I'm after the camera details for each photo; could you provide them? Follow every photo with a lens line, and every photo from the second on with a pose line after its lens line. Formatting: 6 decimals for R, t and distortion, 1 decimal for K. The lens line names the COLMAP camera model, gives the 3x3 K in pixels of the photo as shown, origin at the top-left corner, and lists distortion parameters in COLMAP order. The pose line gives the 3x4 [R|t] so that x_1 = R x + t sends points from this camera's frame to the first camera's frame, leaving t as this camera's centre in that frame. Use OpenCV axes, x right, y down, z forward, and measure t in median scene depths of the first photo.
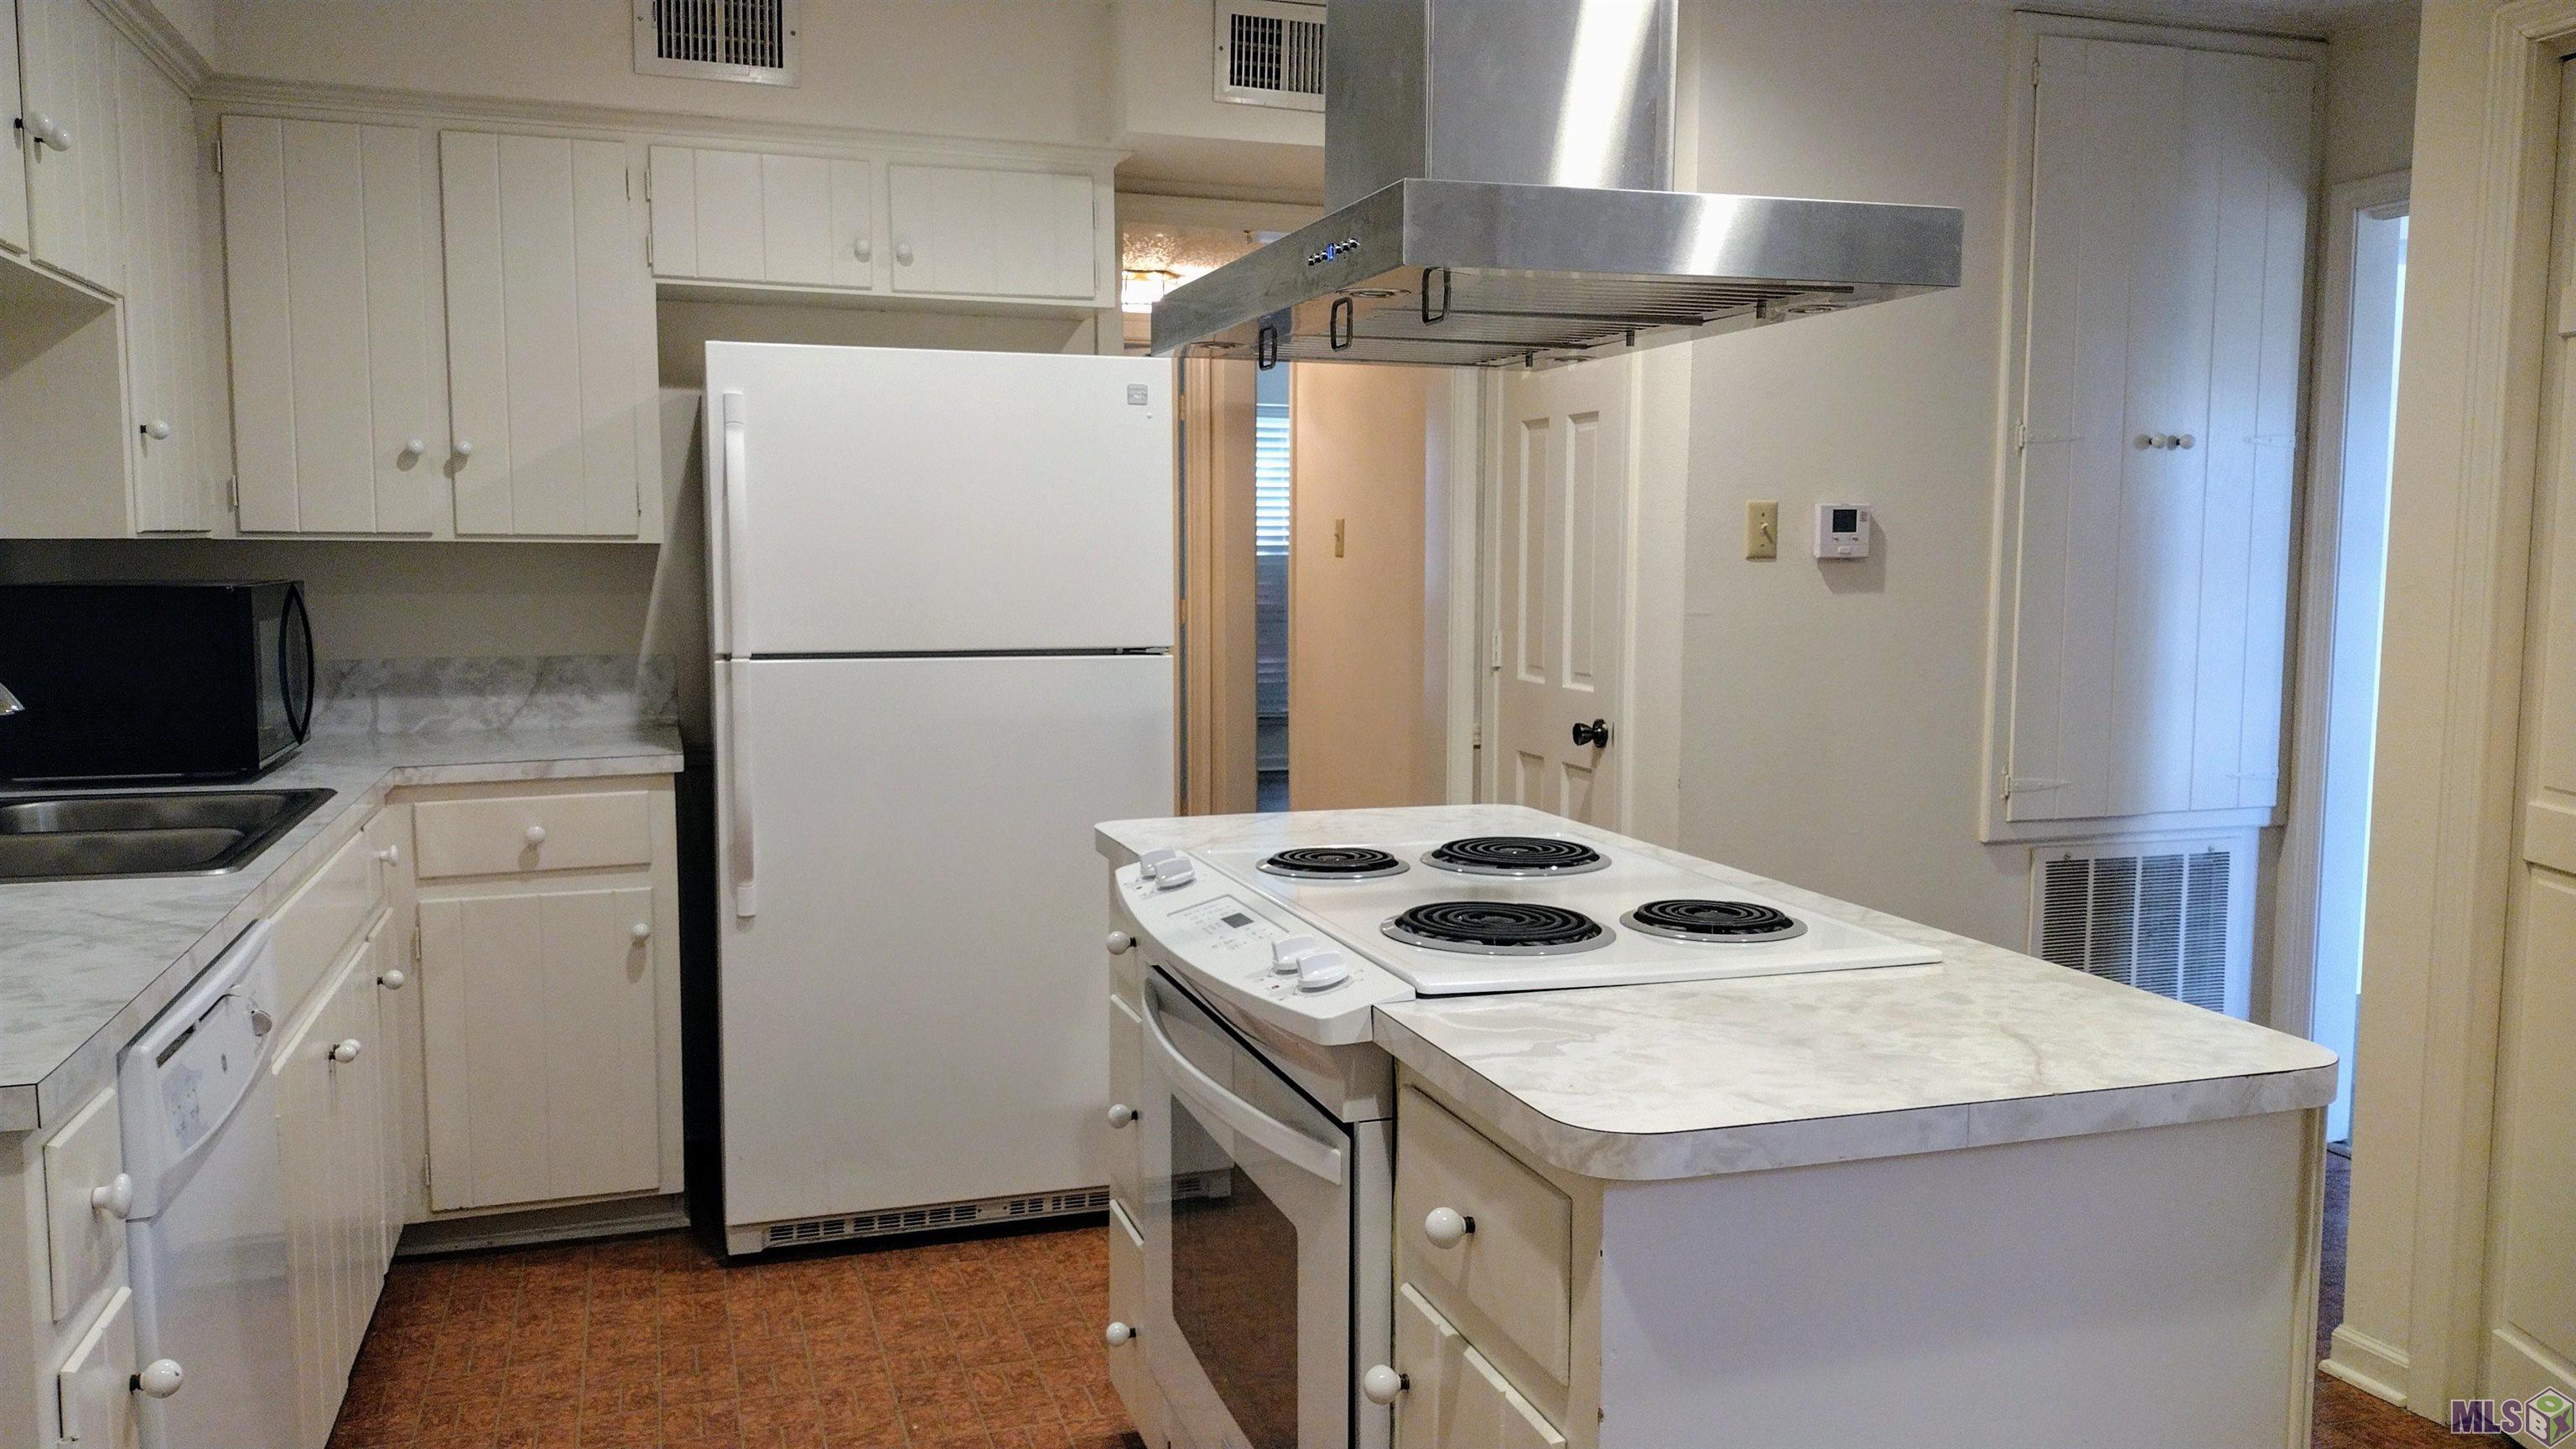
lens RADIAL K [[1916.5, 0, 1265.6], [0, 1916.5, 721.8], [0, 0, 1]] dist [0.043454, -0.073245]
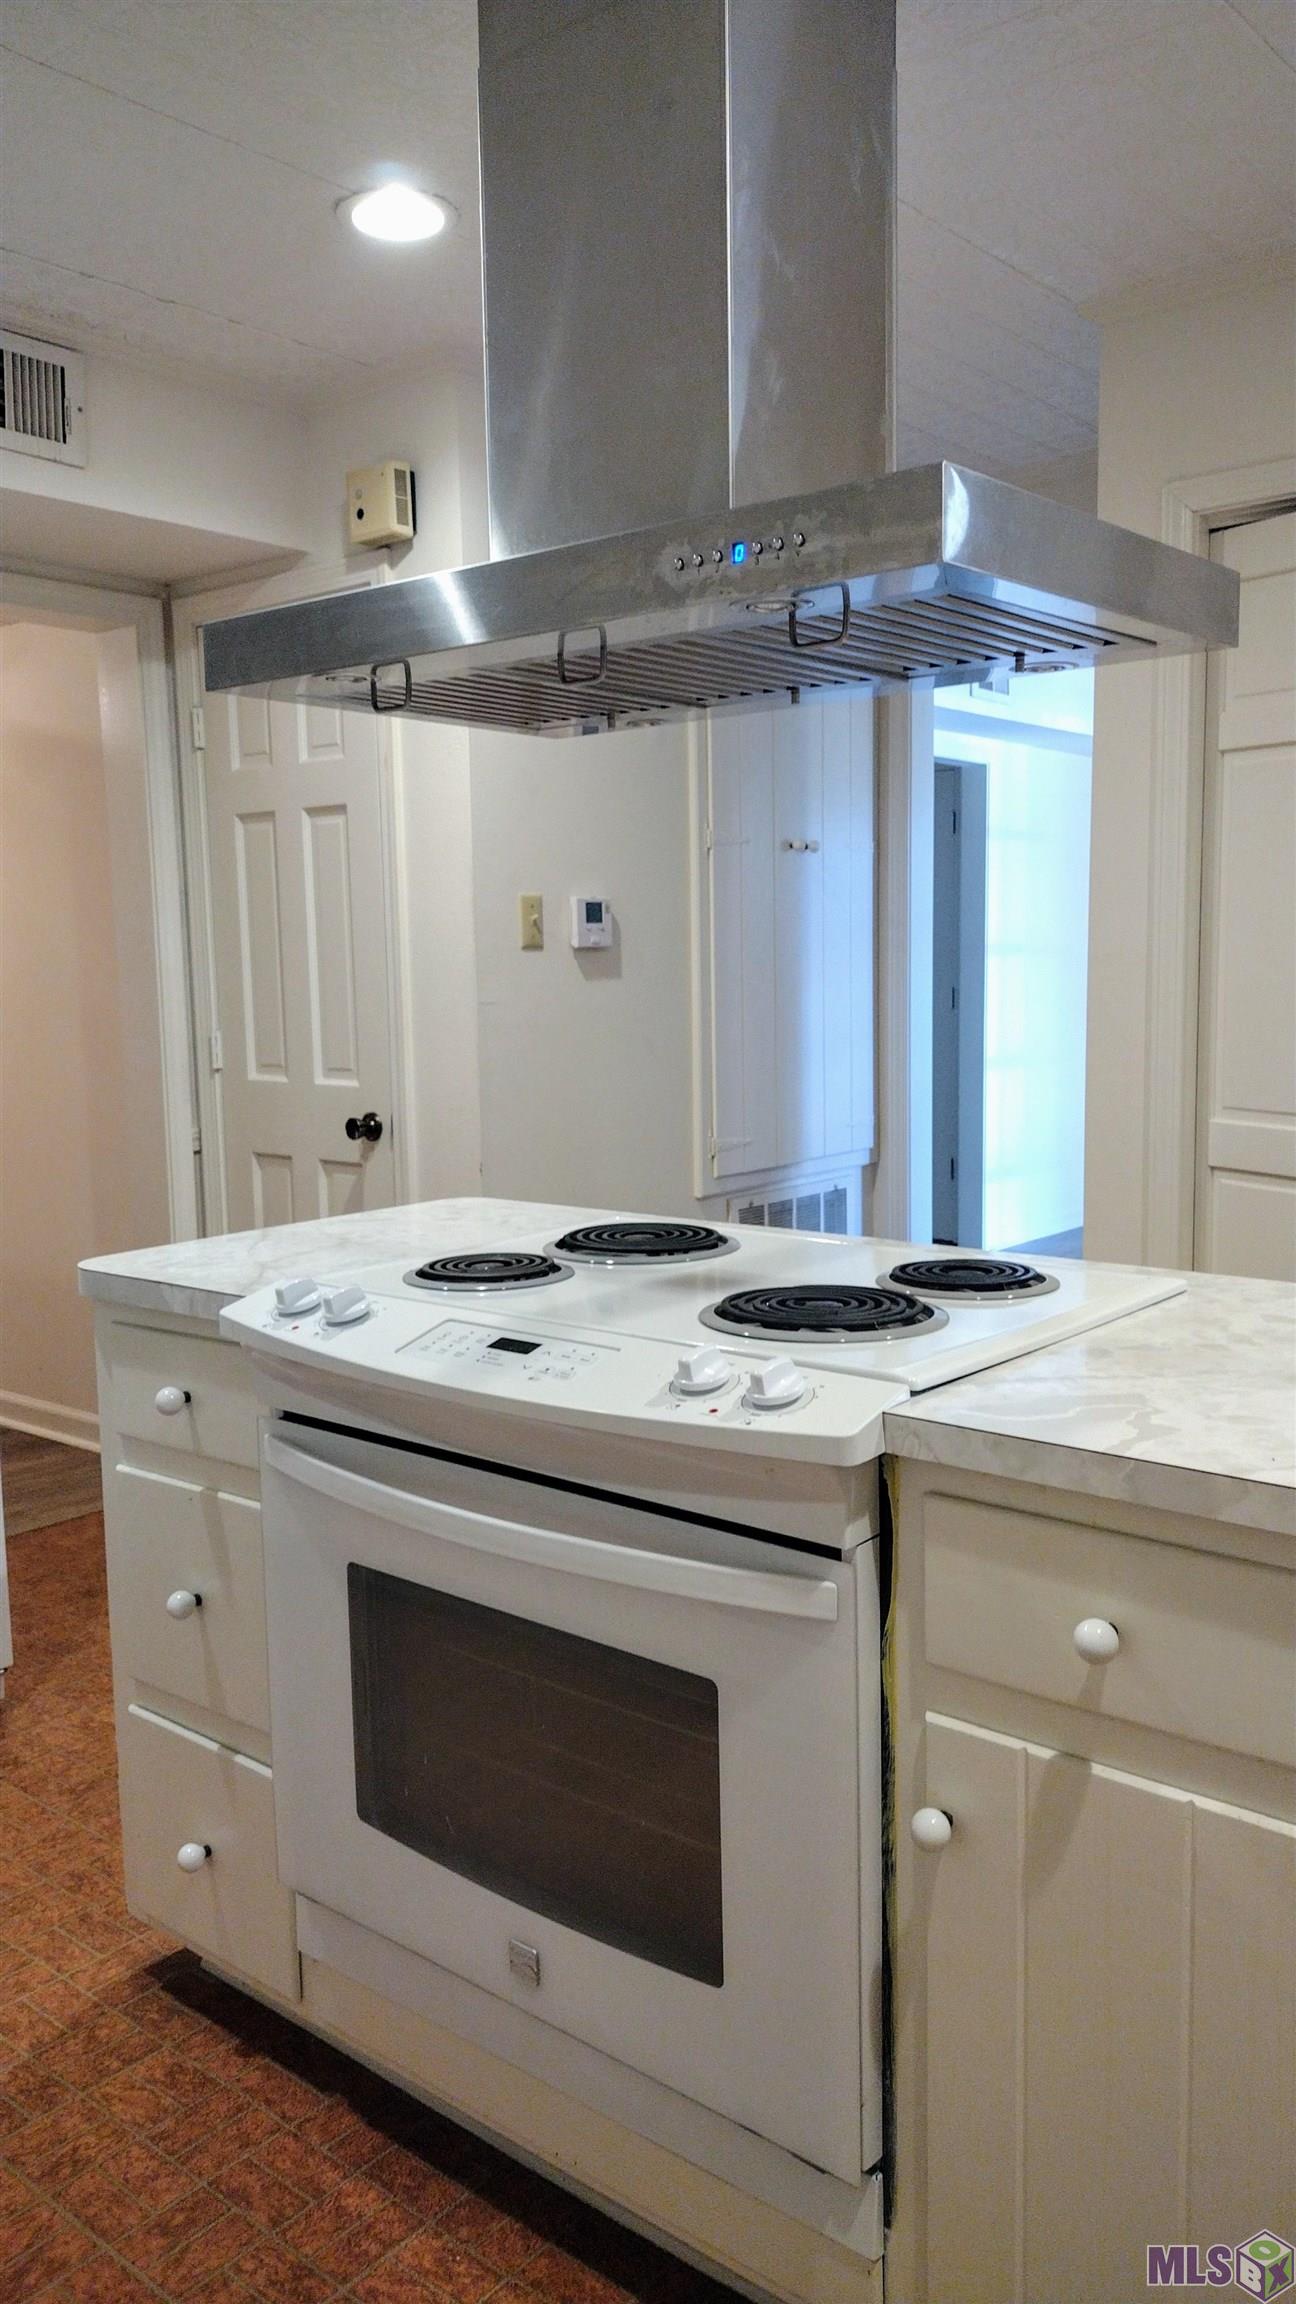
lens RADIAL K [[1714.1, 0, 668.1], [0, 1714.1, 1165.1], [0, 0, 1]] dist [0.043454, -0.073245]
pose [[0.840033, -0.083471, 0.536075, -0.192040], [0.070295, 0.996510, 0.045011, -0.003798], [-0.537961, -0.000127, 0.842969, 0.167387]]
